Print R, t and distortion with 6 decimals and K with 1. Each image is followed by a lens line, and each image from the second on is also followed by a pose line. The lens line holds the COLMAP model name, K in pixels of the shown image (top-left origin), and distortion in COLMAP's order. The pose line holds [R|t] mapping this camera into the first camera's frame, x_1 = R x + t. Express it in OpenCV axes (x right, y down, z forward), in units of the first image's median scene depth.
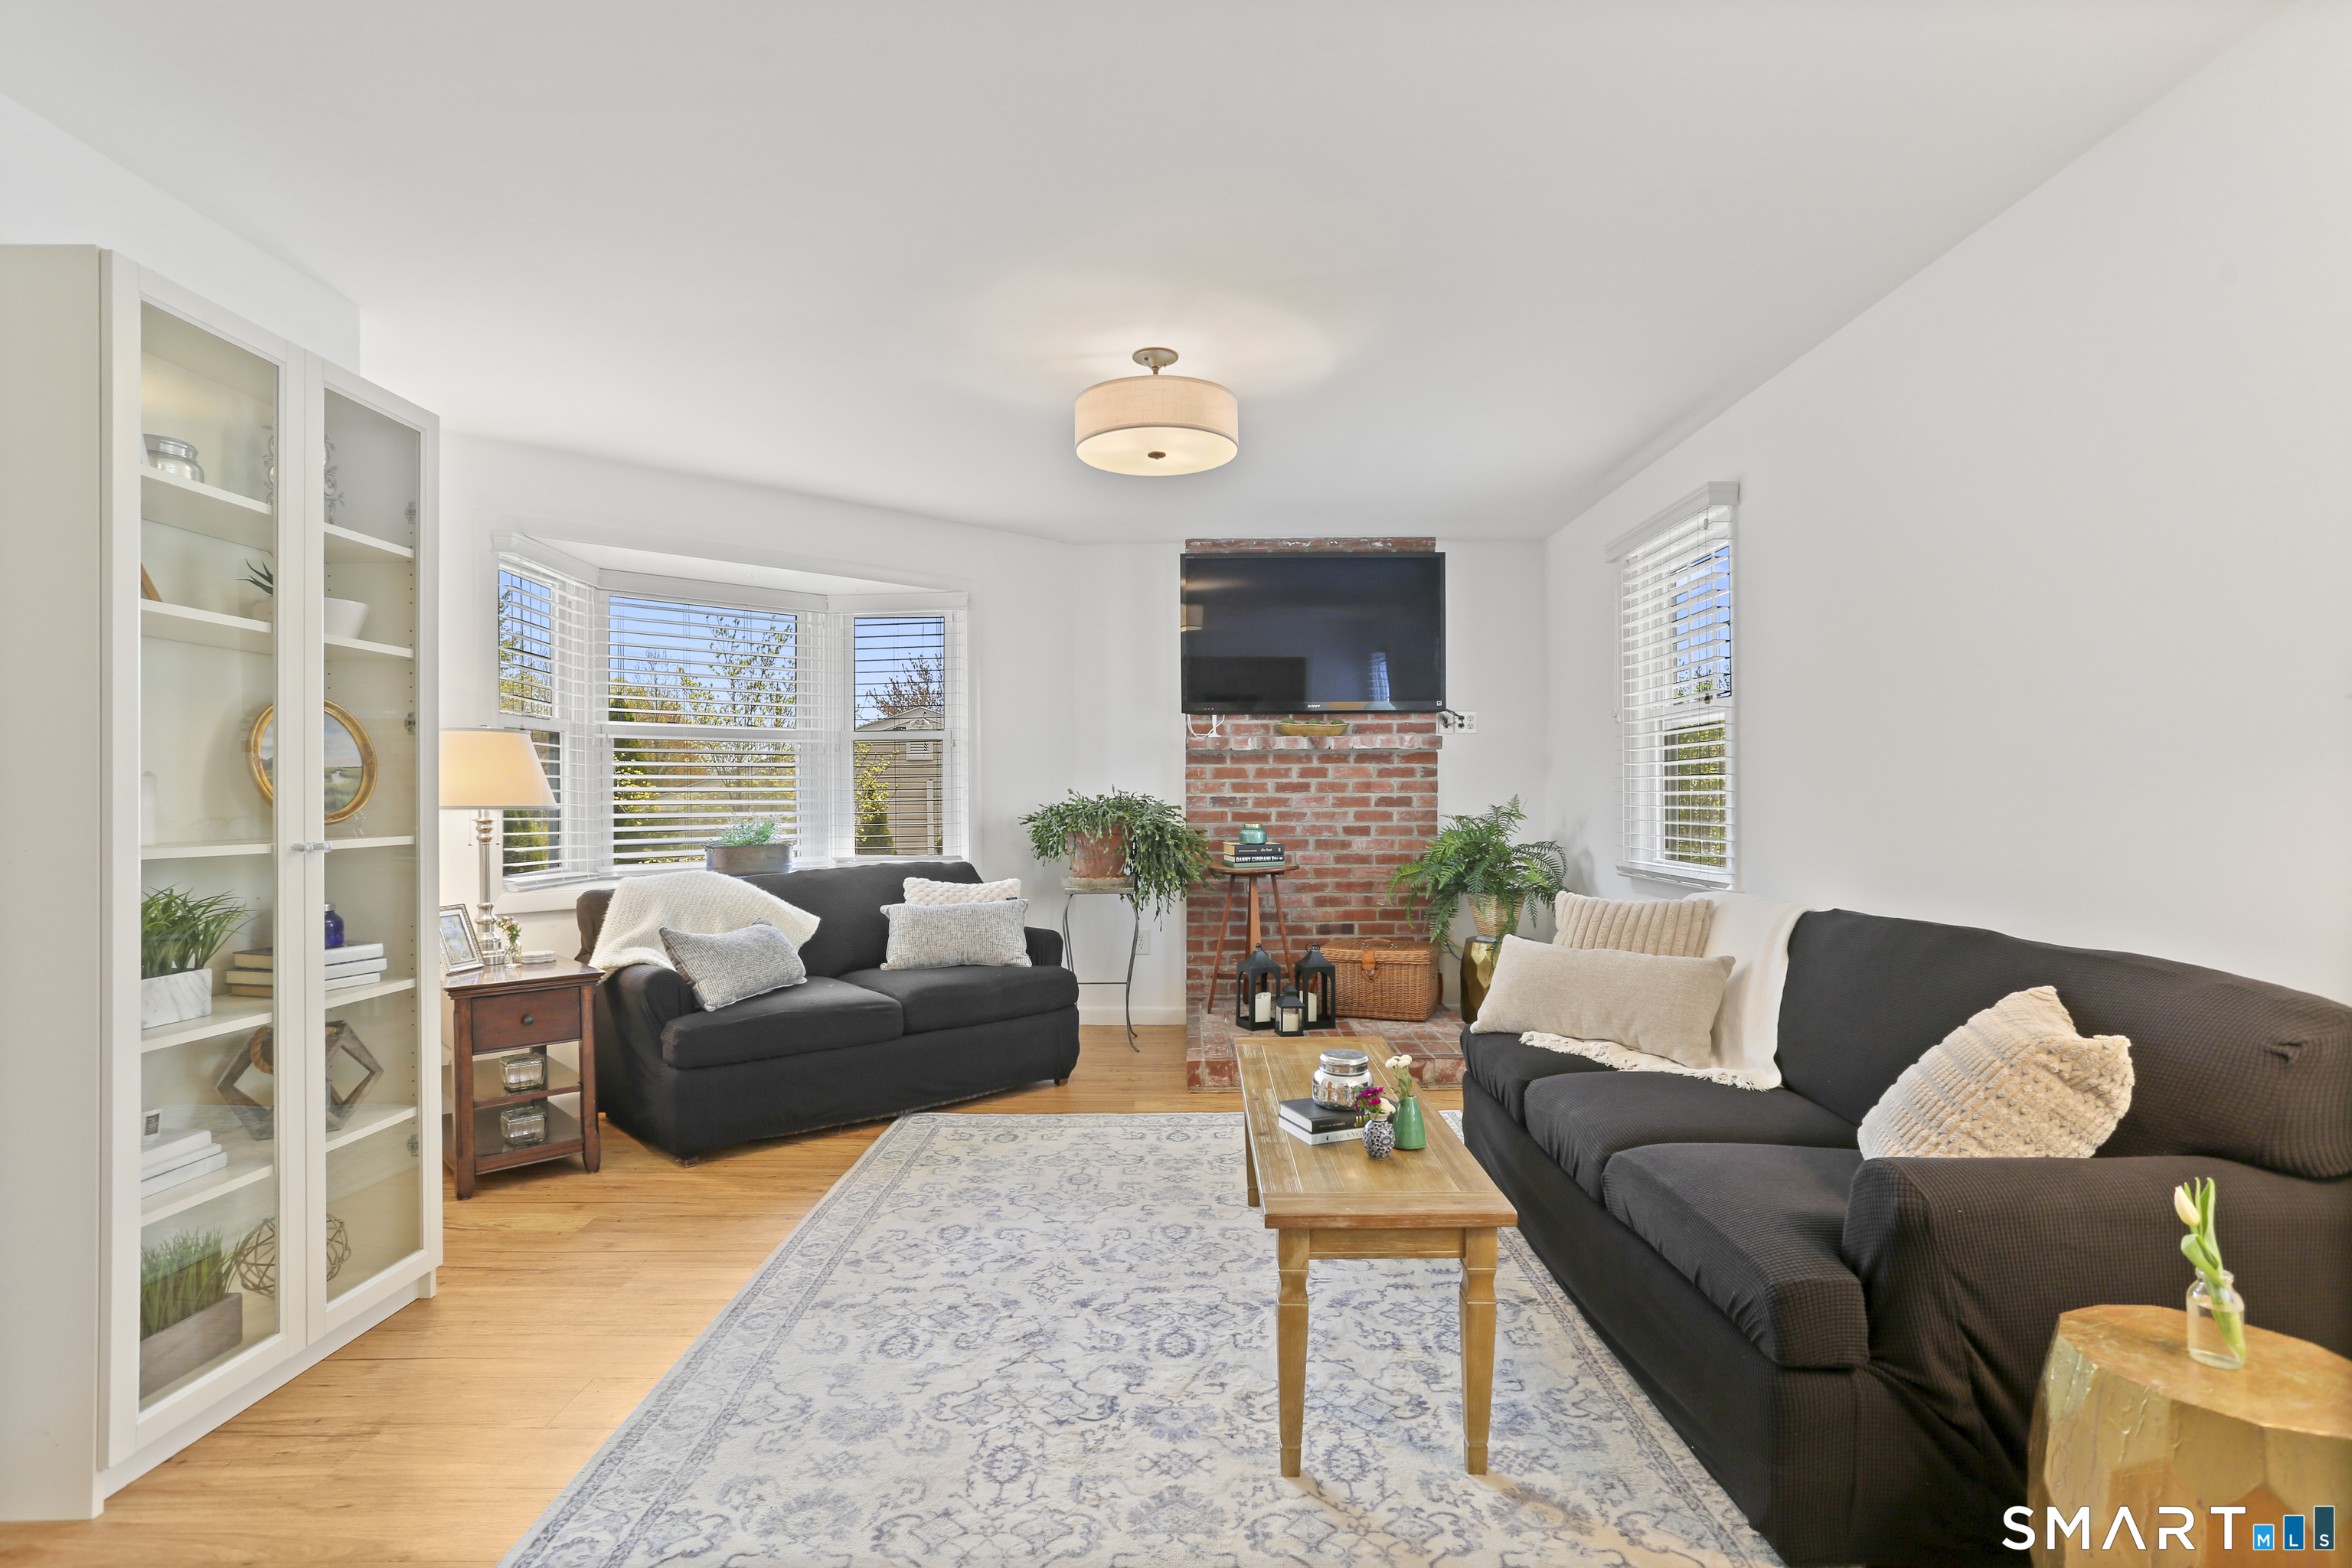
lens RADIAL K [[1152.4, 0, 1179.5], [0, 1152.4, 806.8], [0, 0, 1]] dist [-0.060765, 0.034596]
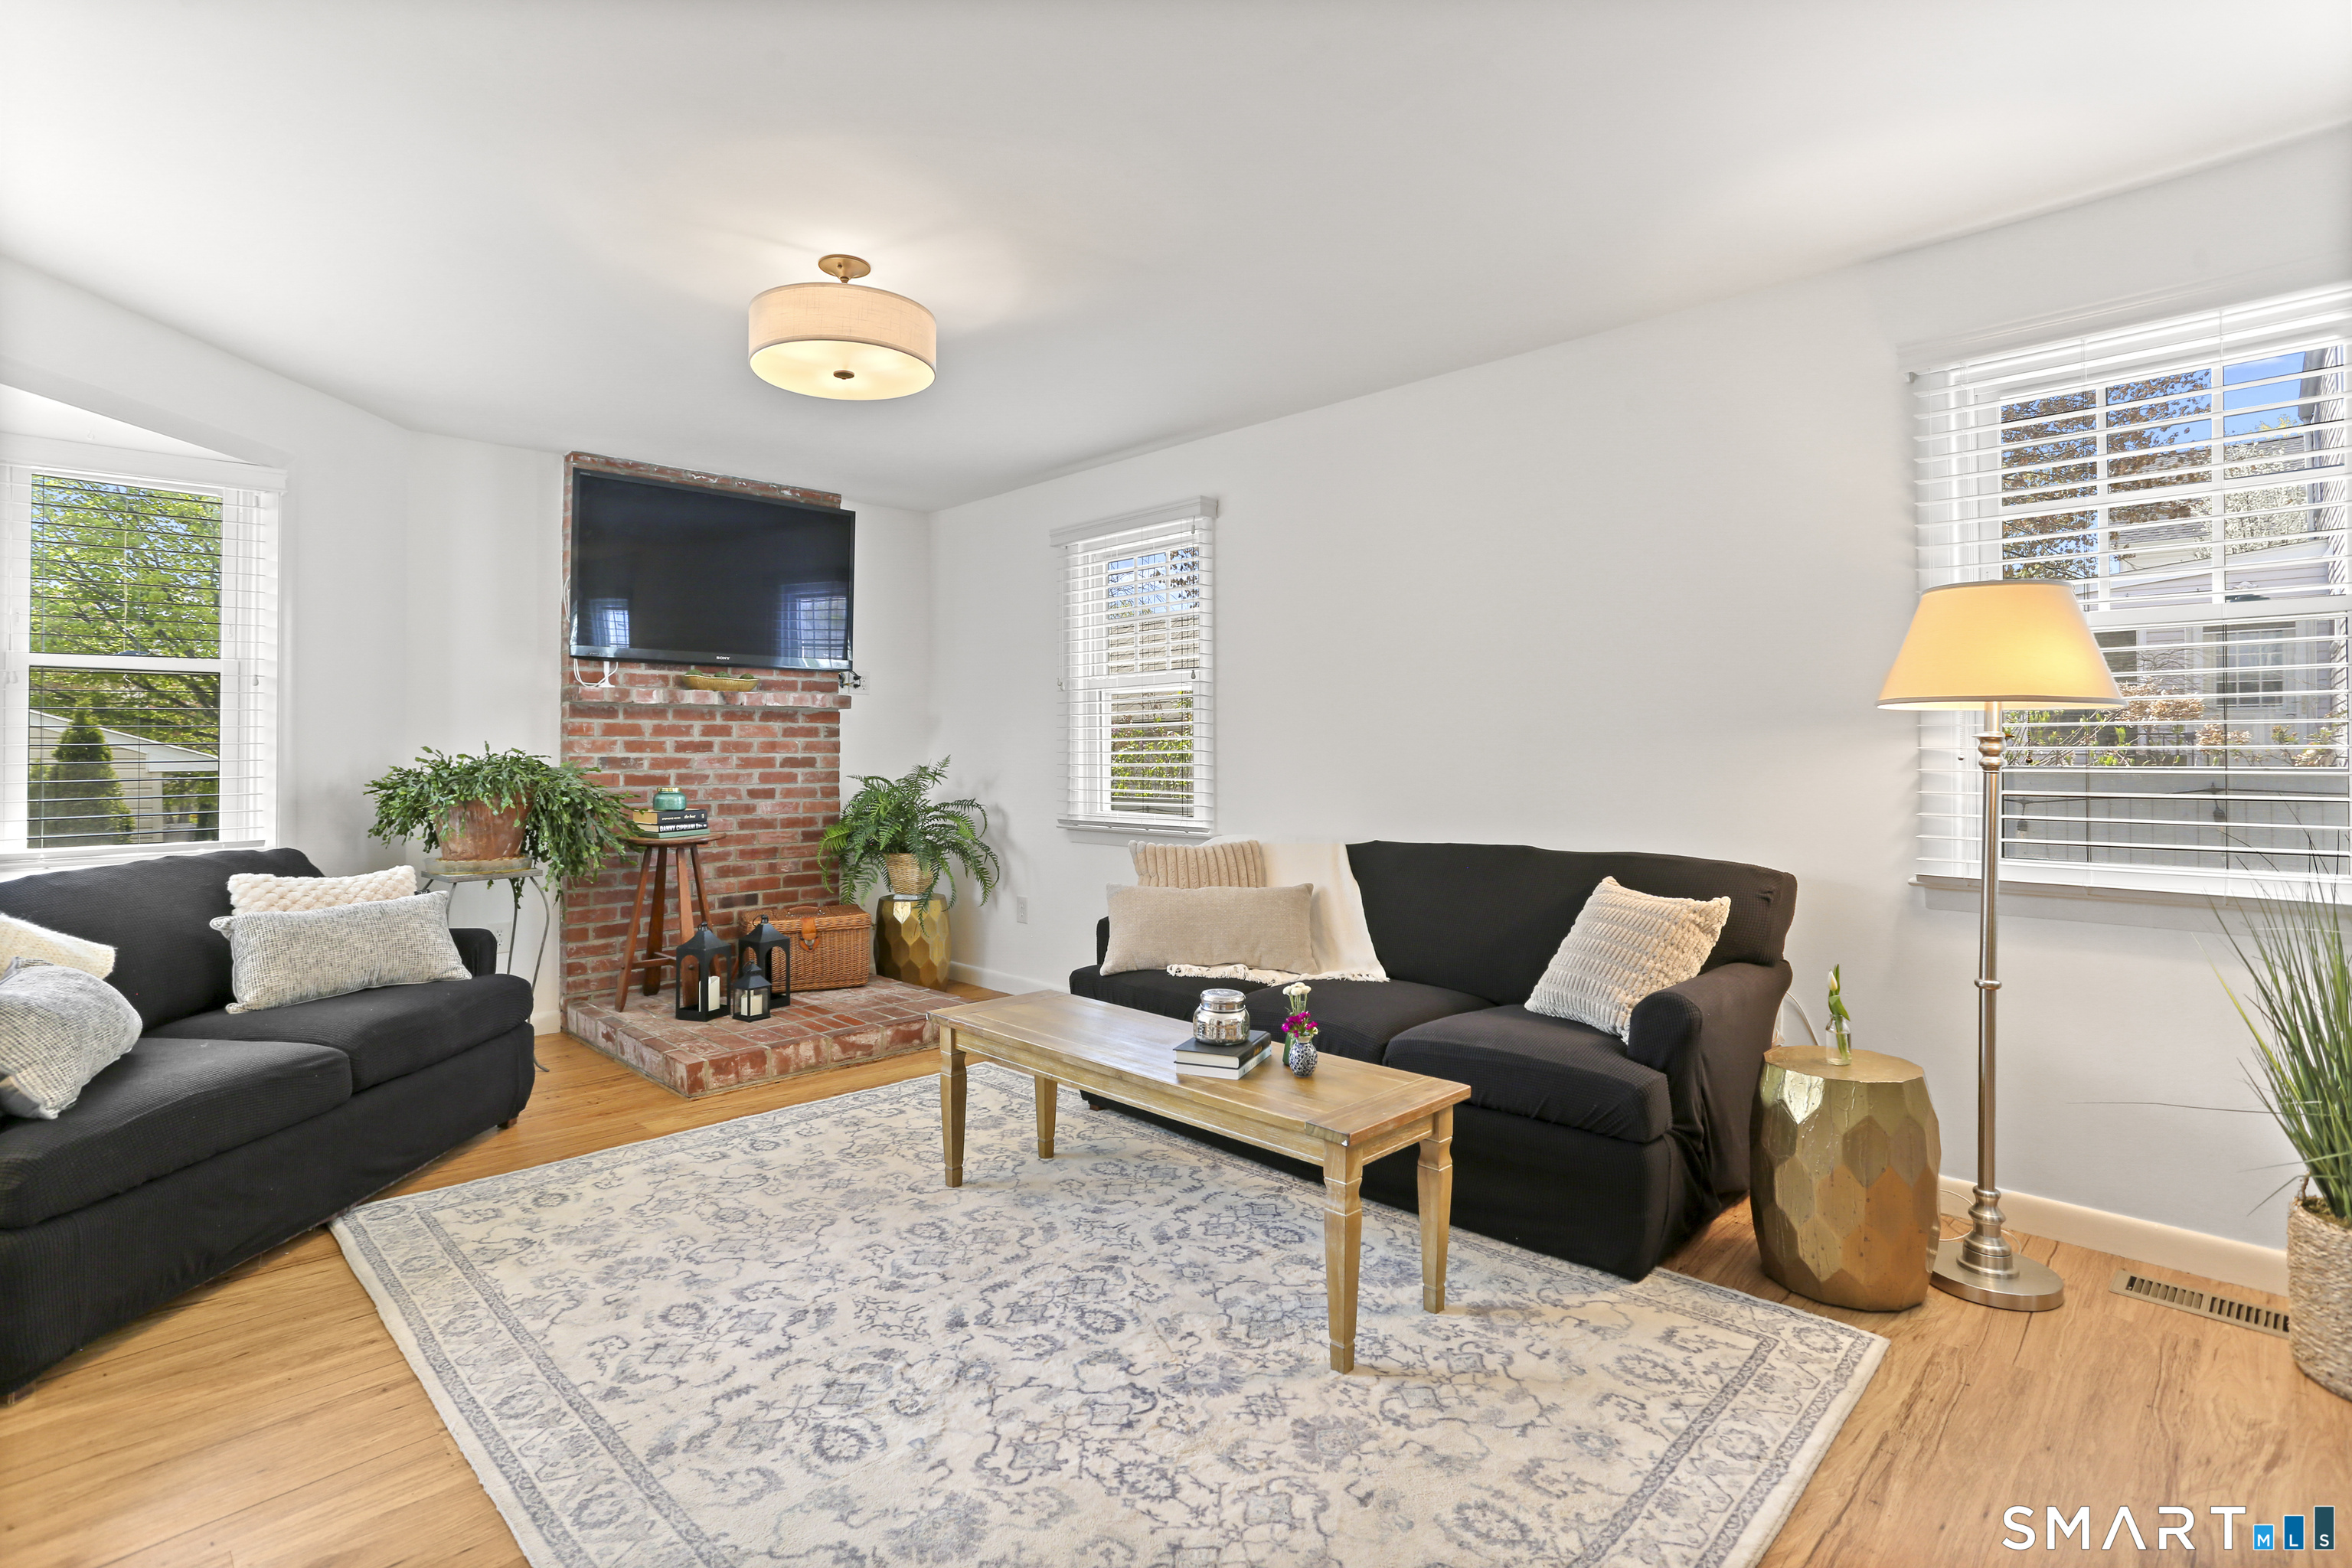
lens RADIAL K [[1138.4, 0, 1180.8], [0, 1138.4, 746.2], [0, 0, 1]] dist [-0.056420, 0.031387]
pose [[0.699048, 0.007916, 0.715031, -0.289937], [0.006287, 0.999832, -0.017215, 0.000297], [-0.715048, 0.016530, 0.698880, 0.124783]]
